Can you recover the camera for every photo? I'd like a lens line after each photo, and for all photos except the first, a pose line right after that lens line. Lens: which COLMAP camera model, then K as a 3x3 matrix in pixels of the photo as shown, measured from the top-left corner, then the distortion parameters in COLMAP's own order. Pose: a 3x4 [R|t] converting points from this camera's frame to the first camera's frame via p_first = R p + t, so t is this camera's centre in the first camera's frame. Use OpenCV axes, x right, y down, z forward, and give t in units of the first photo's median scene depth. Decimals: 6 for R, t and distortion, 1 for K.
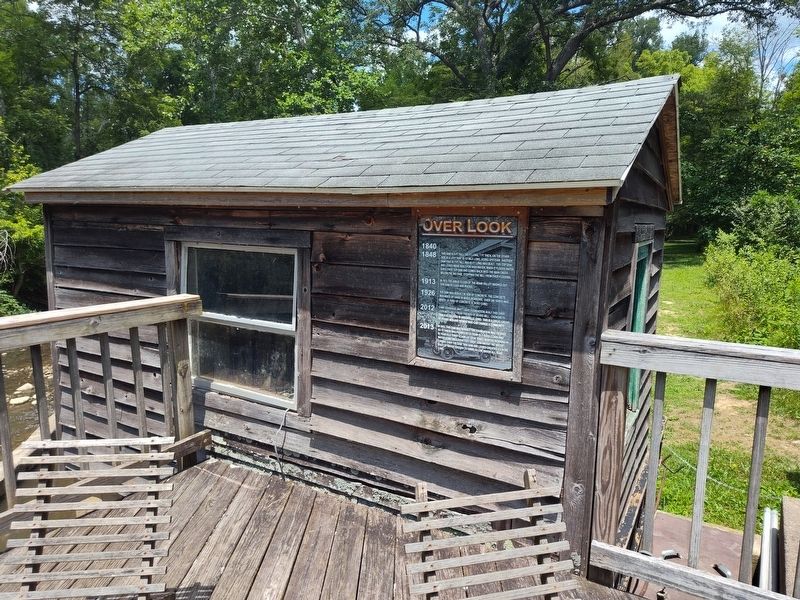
lens RADIAL K [[559.2, 0, 400.0], [0, 559.2, 300.0], [0, 0, 1]] dist [0.010008, -0.005236]
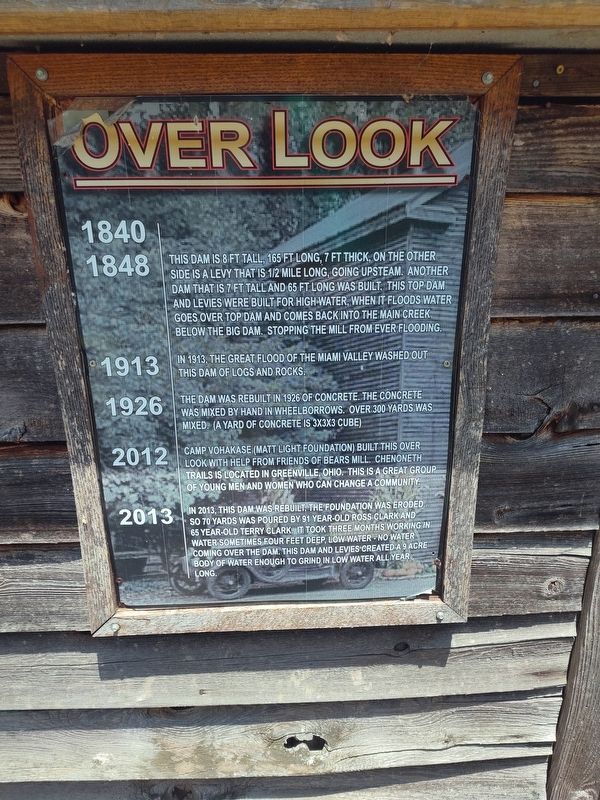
lens RADIAL K [[559.2, 0, 300.0], [0, 559.2, 400.0], [0, 0, 1]] dist [0.010008, -0.005236]
pose [[0.843269, -0.195677, 0.500607, -0.019508], [0.098598, 0.971888, 0.213803, -0.069624], [-0.528370, -0.130934, 0.838857, 0.745976]]
